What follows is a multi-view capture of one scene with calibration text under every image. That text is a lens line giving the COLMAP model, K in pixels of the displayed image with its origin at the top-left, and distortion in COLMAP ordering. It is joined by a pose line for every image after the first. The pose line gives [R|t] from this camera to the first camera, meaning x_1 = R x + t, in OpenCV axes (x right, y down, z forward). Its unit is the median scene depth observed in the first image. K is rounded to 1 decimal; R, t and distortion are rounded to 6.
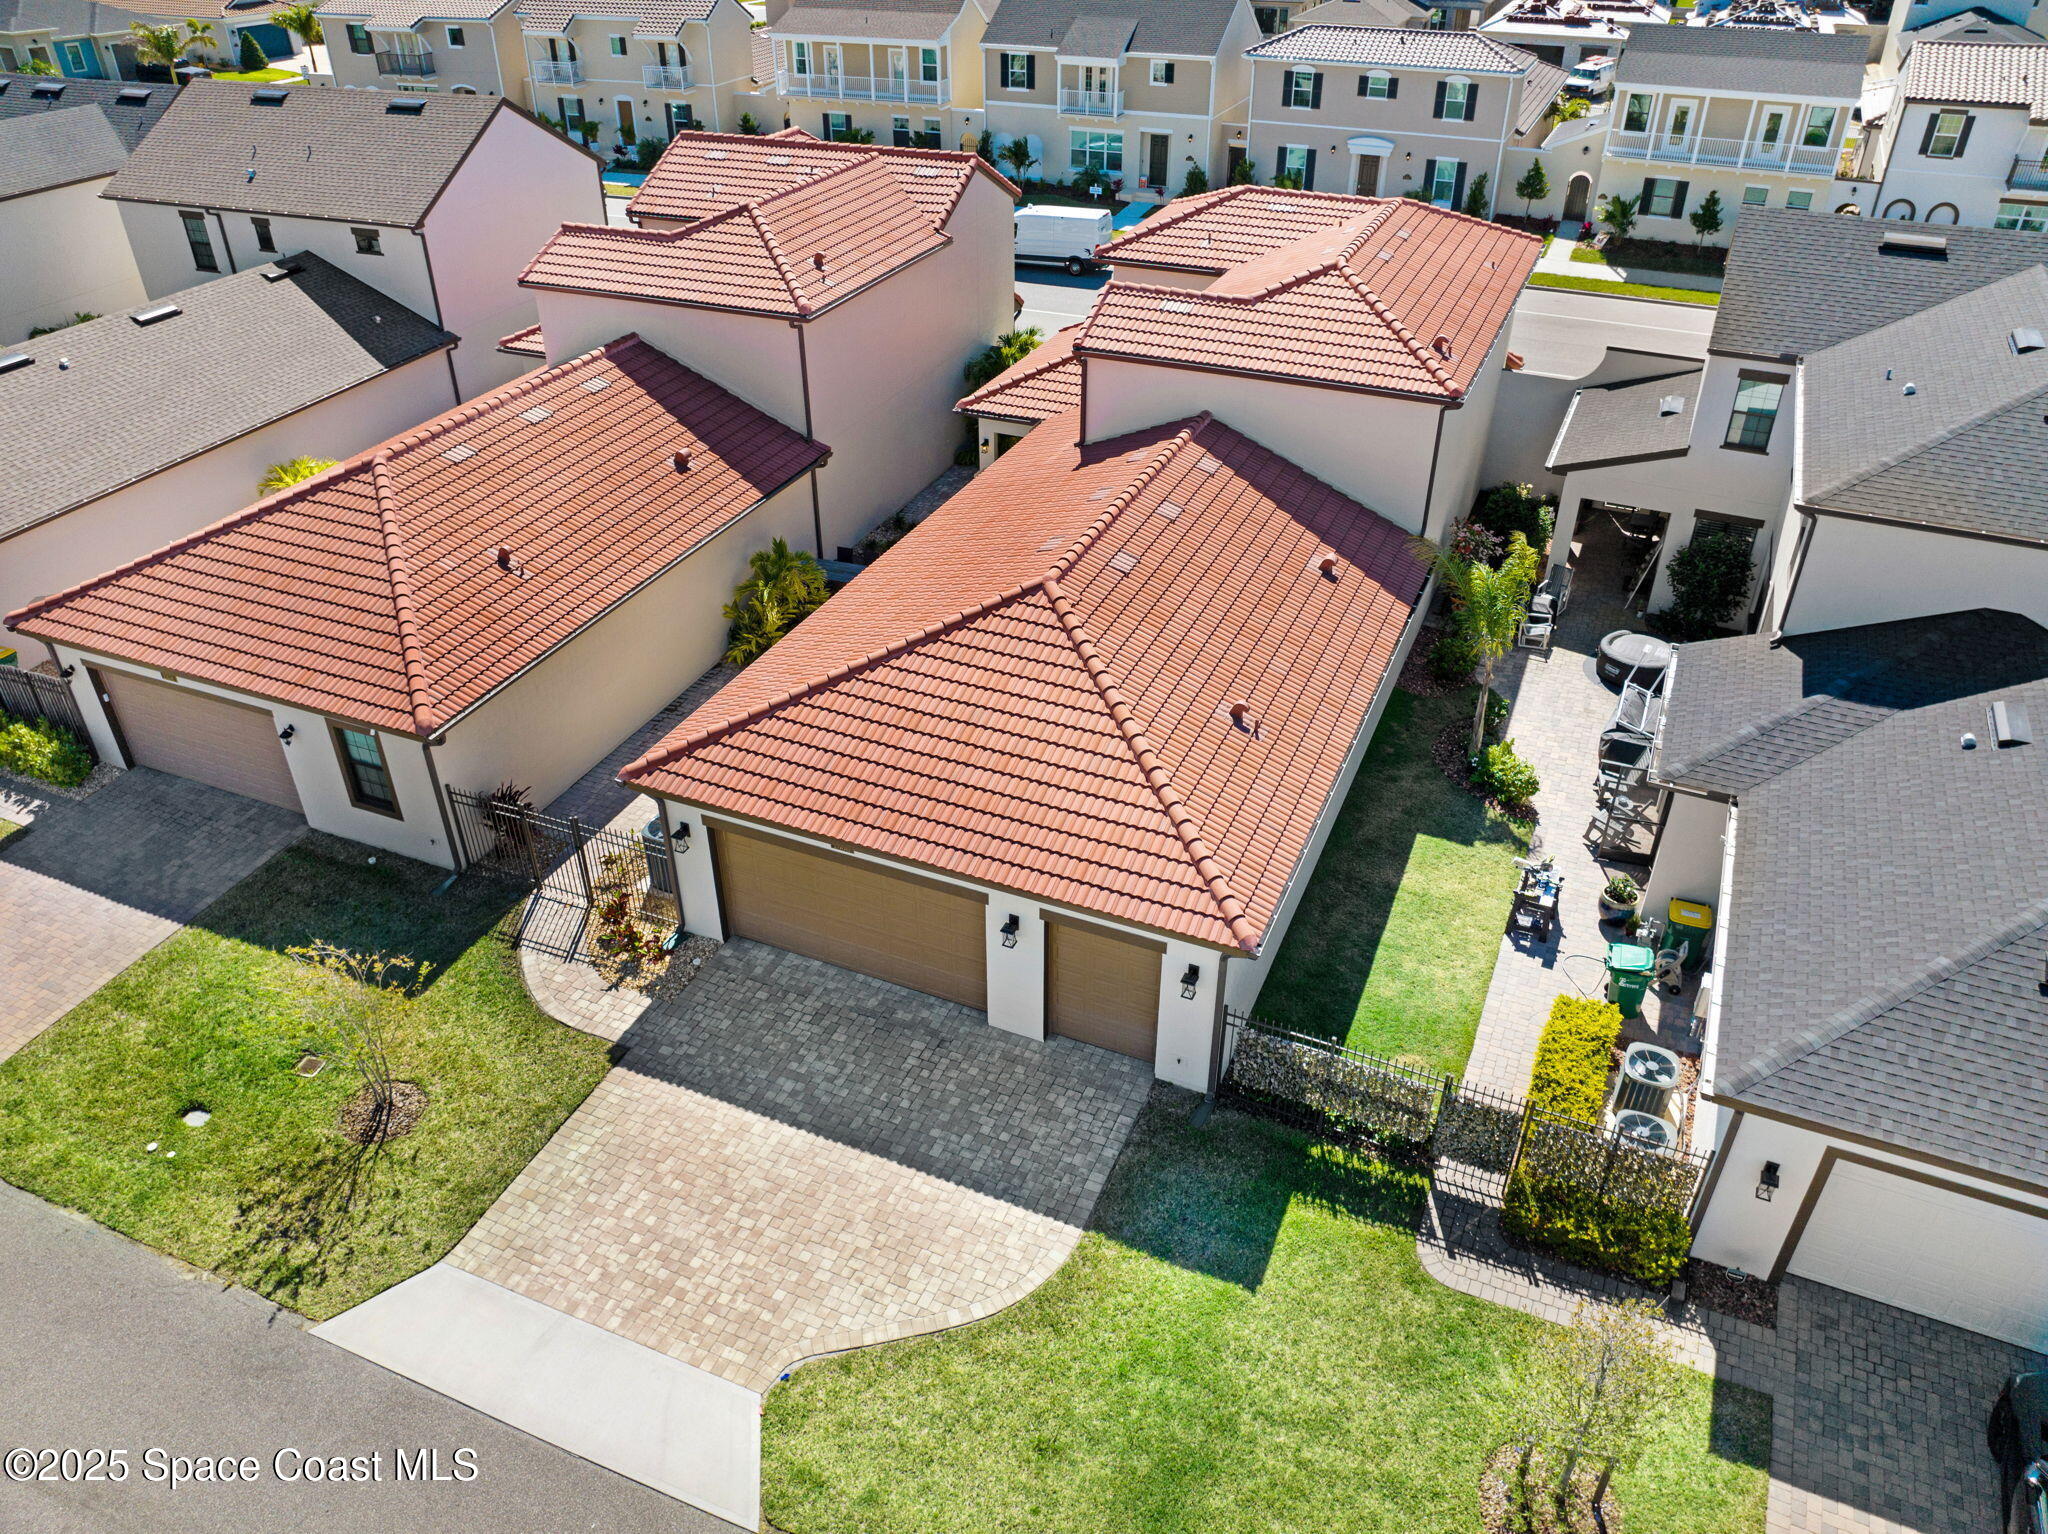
lens RADIAL K [[1421.6, 0, 1099.0], [0, 1421.6, 723.9], [0, 0, 1]] dist [-0.041116, 0.002903]
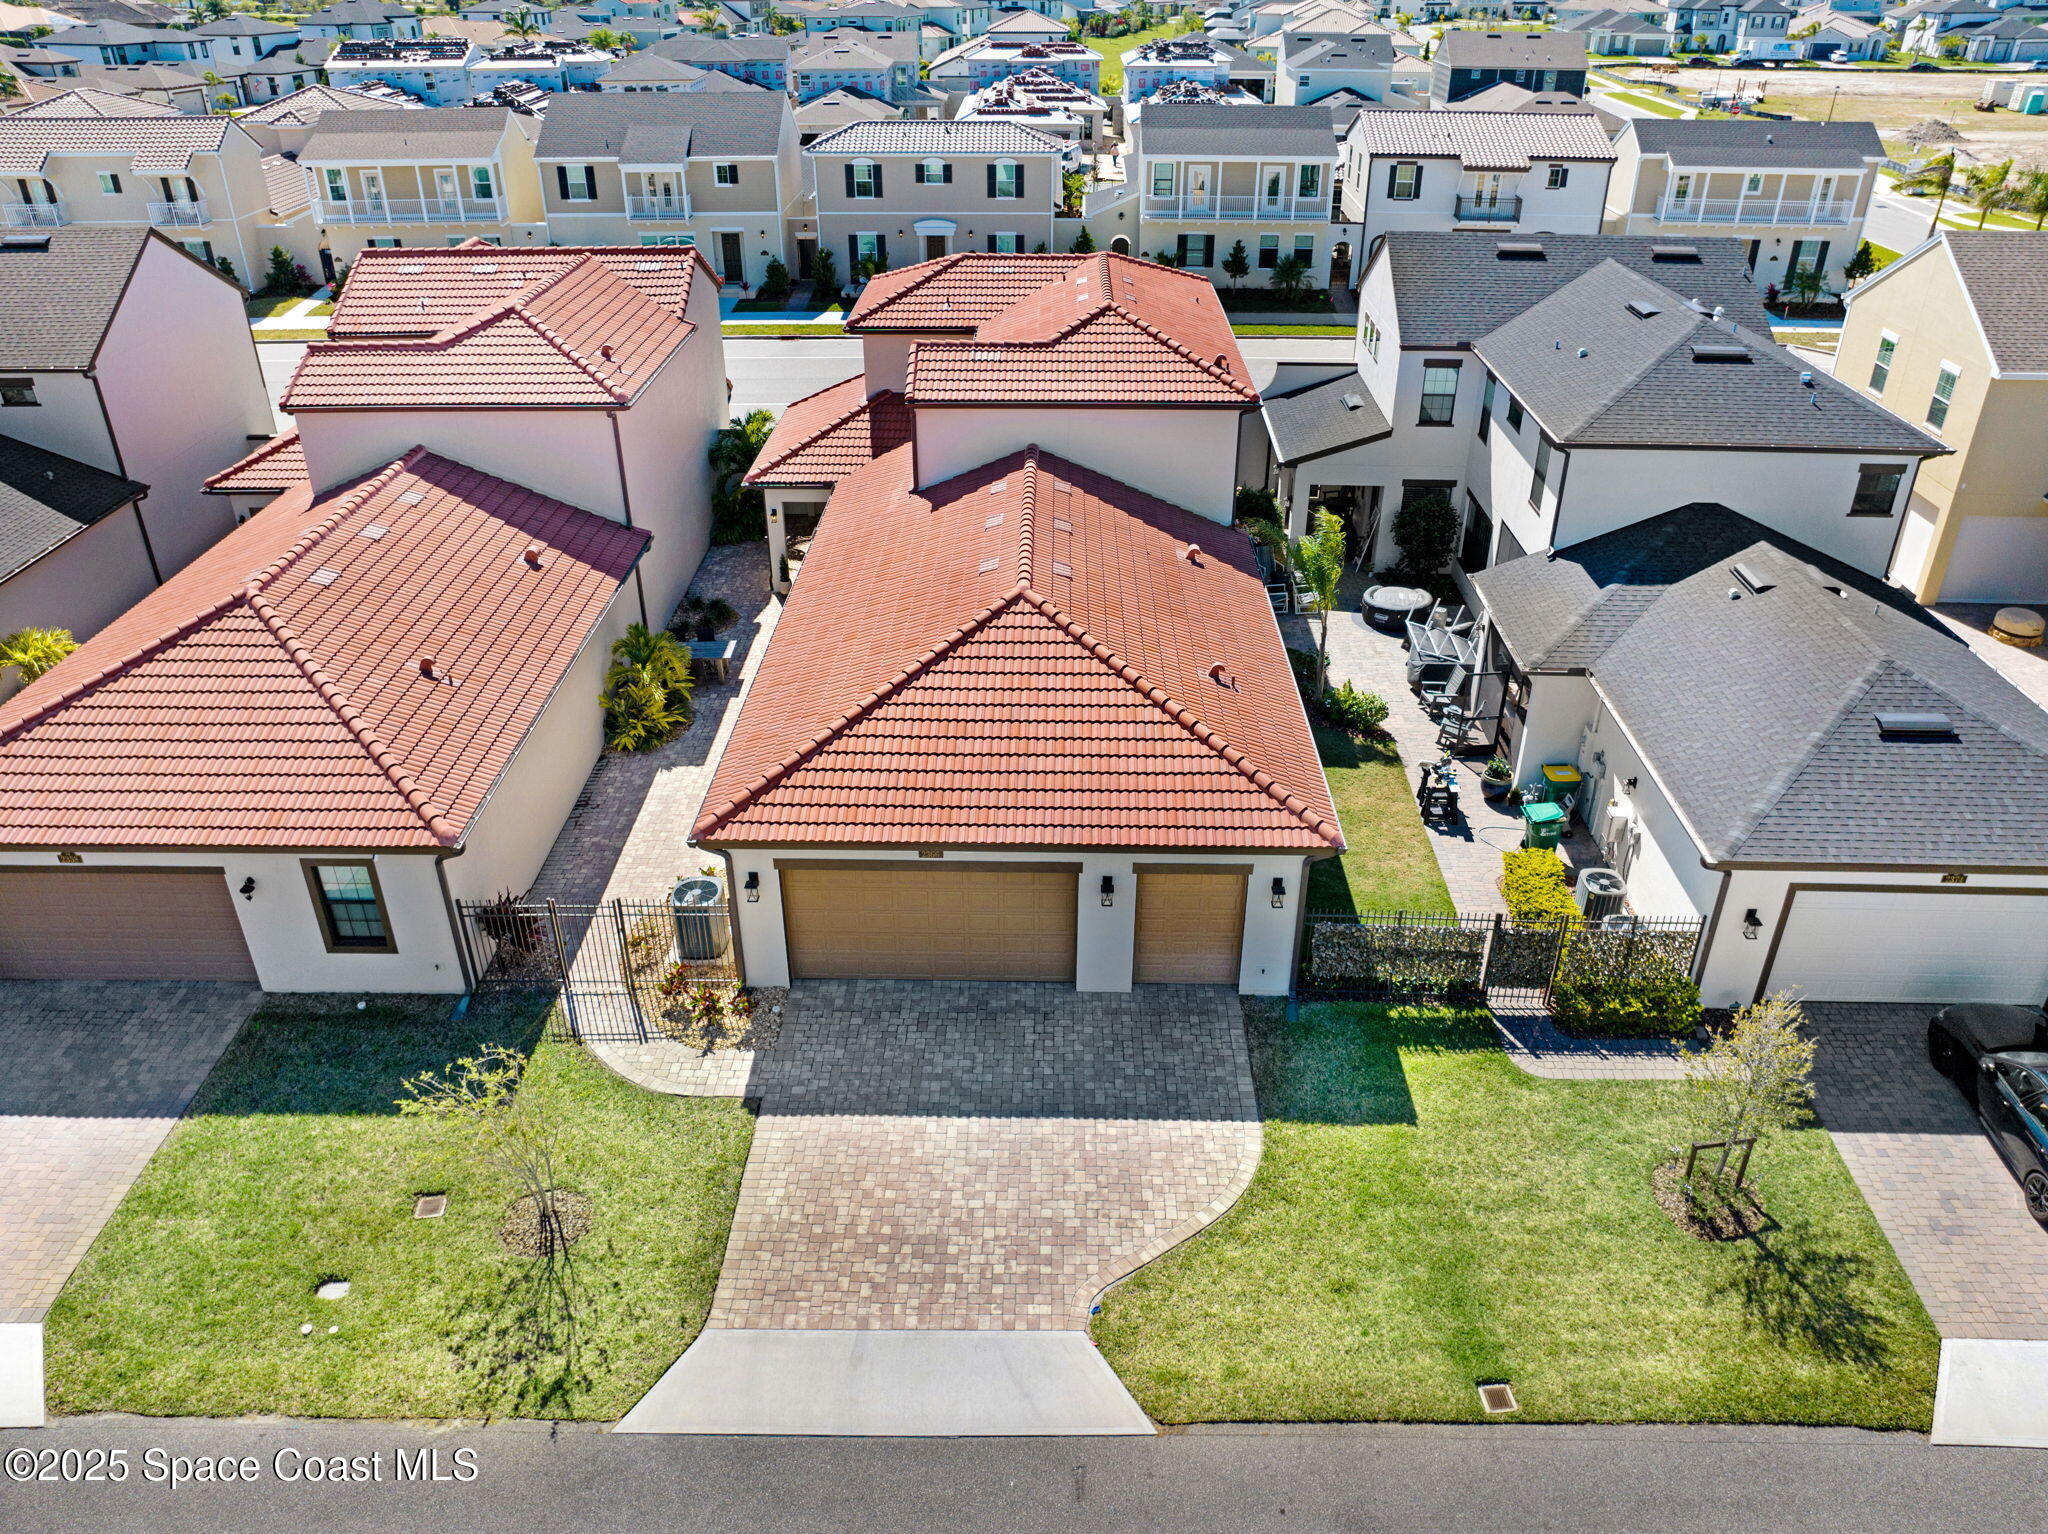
lens RADIAL K [[1405.3, 0, 1063.1], [0, 1405.3, 718.9], [0, 0, 1]] dist [-0.039113, 0.000127]
pose [[0.928207, -0.181626, 0.324722, -0.336082], [0.202293, 0.978842, -0.030752, 0.032434], [-0.312266, 0.094233, 0.945310, -0.029146]]
